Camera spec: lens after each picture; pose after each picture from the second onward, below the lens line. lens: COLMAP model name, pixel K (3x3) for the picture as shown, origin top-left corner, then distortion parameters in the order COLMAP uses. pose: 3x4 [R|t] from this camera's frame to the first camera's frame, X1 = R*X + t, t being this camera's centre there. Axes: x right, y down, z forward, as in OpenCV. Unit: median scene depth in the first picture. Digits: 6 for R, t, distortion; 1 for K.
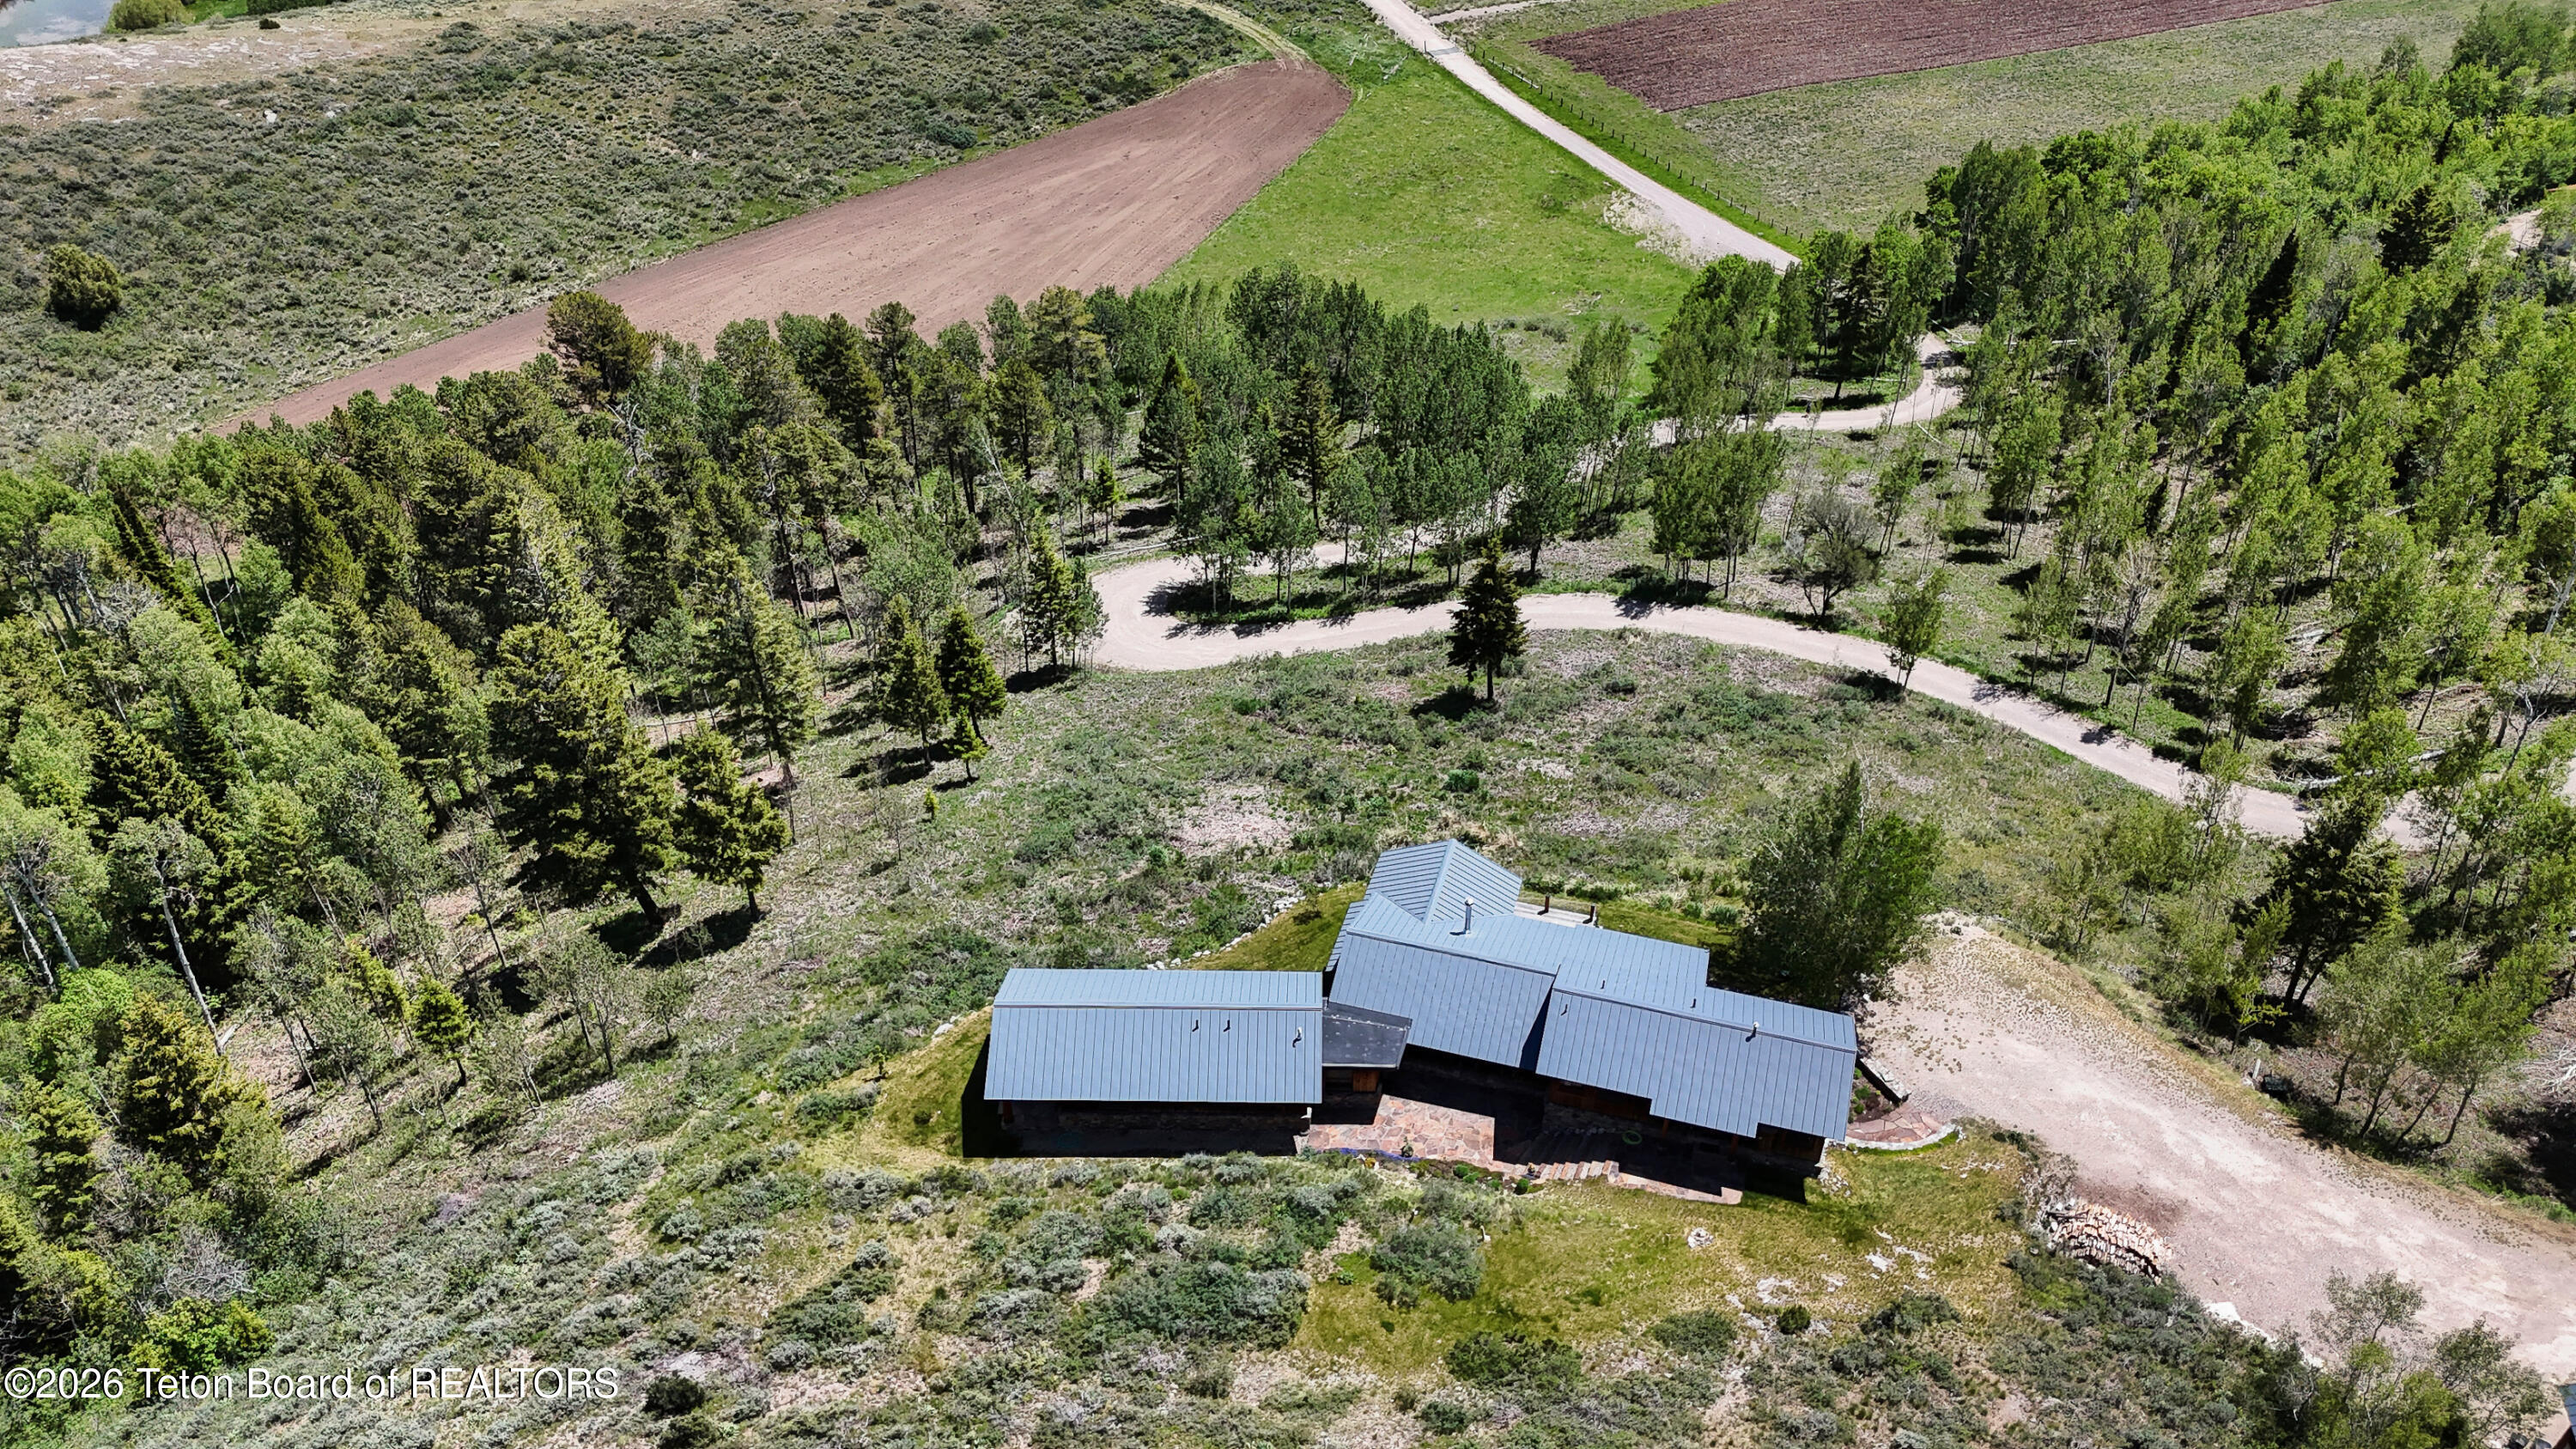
lens RADIAL K [[1868.1, 0, 1279.2], [0, 1868.1, 737.0], [0, 0, 1]] dist [0.078709, -0.092908]
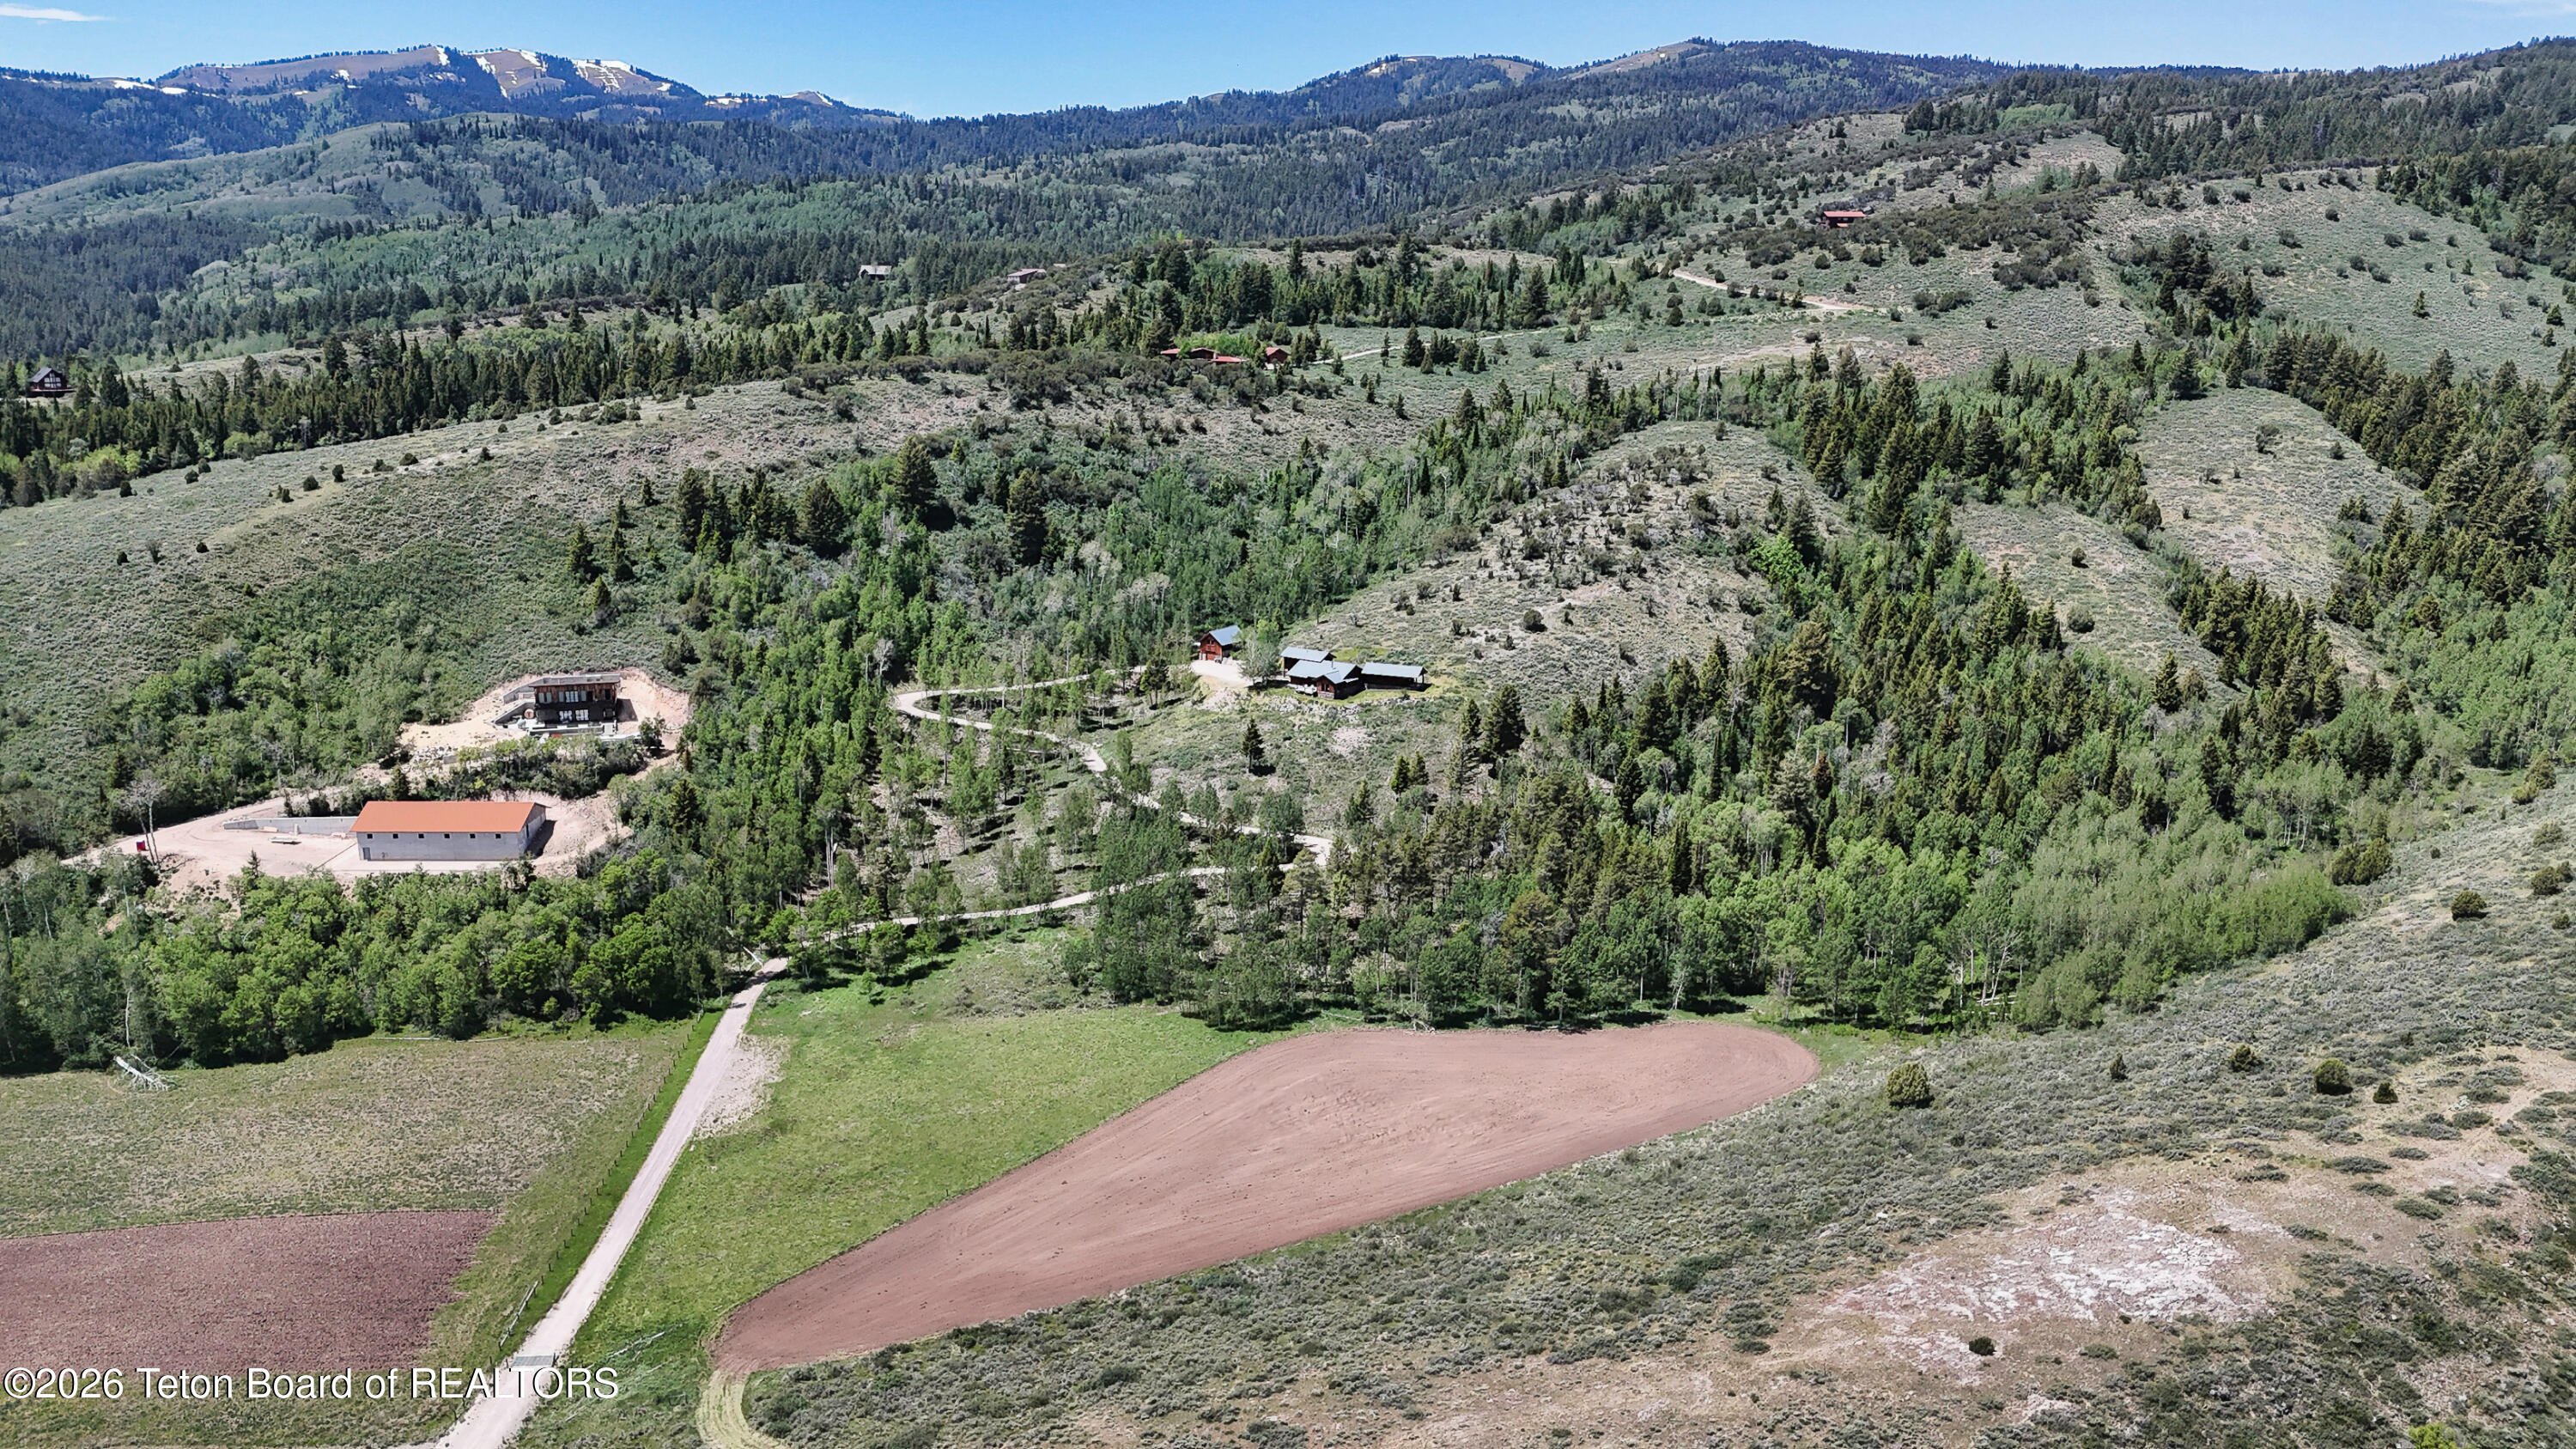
lens RADIAL K [[1868.1, 0, 1279.2], [0, 1868.1, 737.0], [0, 0, 1]] dist [0.078709, -0.092908]
pose [[-0.931041, -0.095026, 0.352325, -0.629997], [0.221575, 0.619925, 0.752726, -1.477649], [-0.289943, 0.778885, -0.556121, 1.636093]]
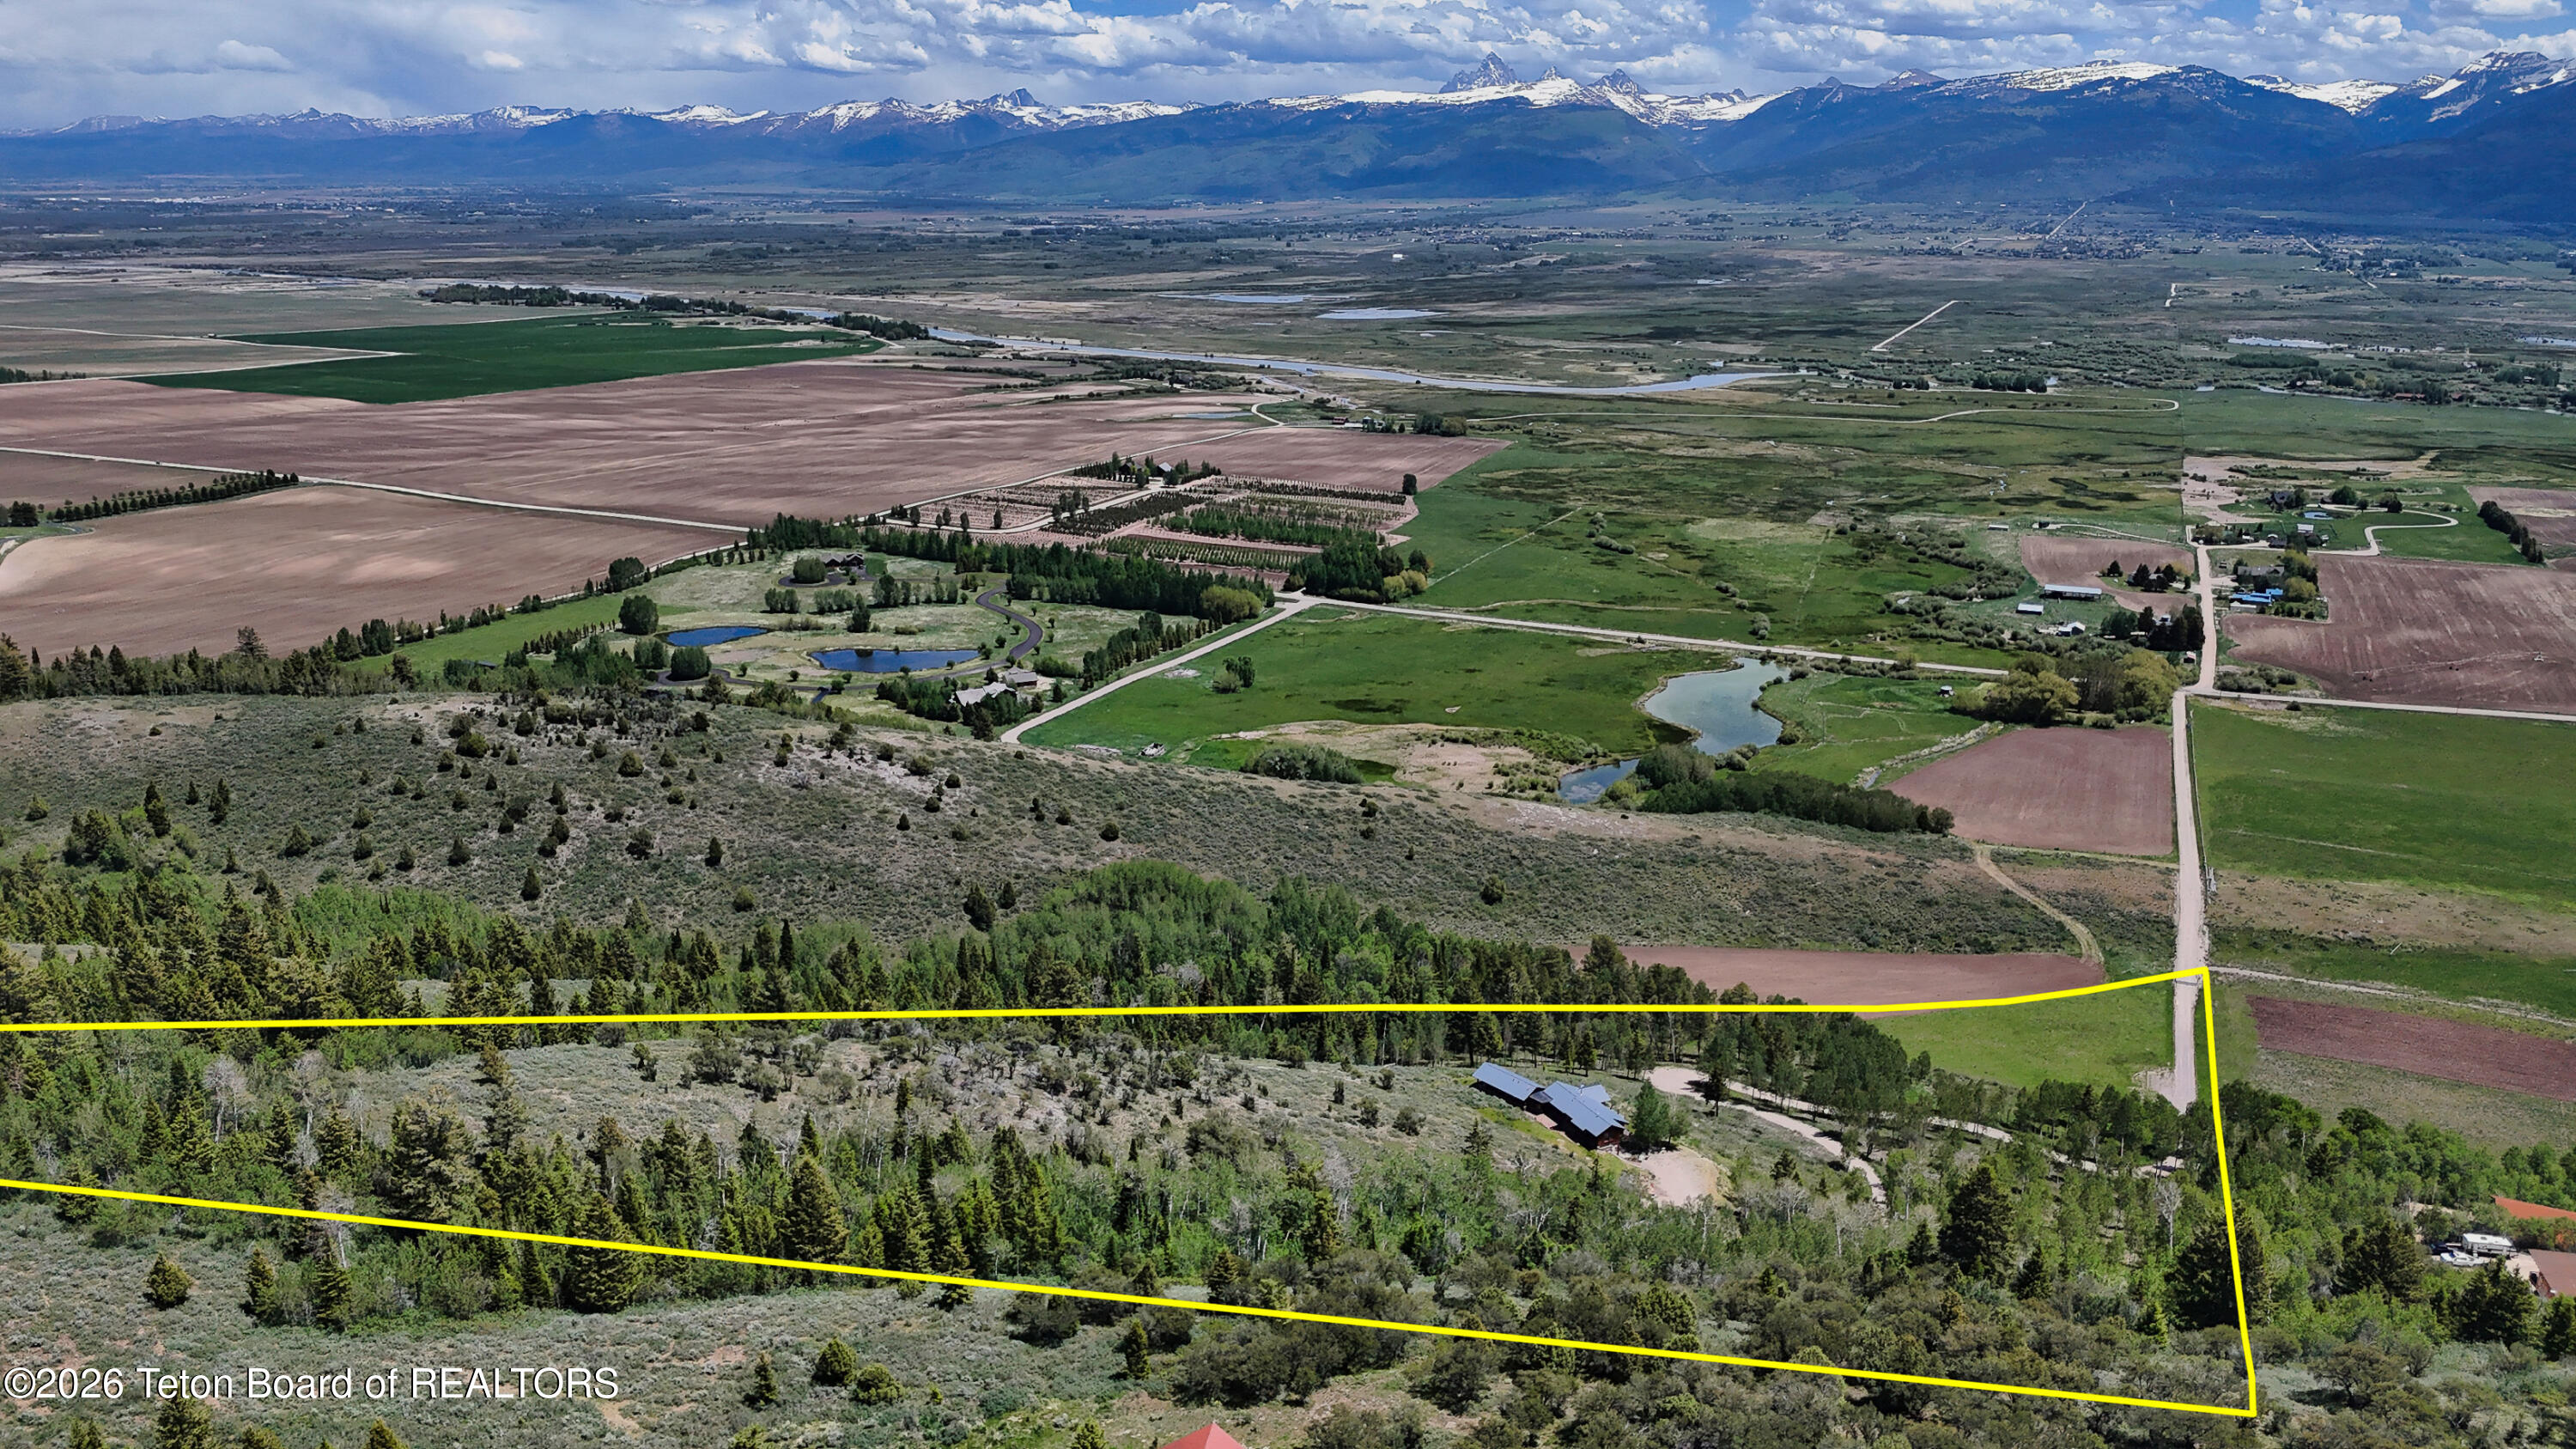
lens RADIAL K [[1868.5, 0, 1270.5], [0, 1868.5, 742.0], [0, 0, 1]] dist [0.096757, -0.131435]
pose [[0.665030, 0.211987, -0.716098, 1.055834], [-0.460049, 0.871620, -0.169215, 0.187749], [0.588293, 0.441974, 0.677178, -1.136709]]
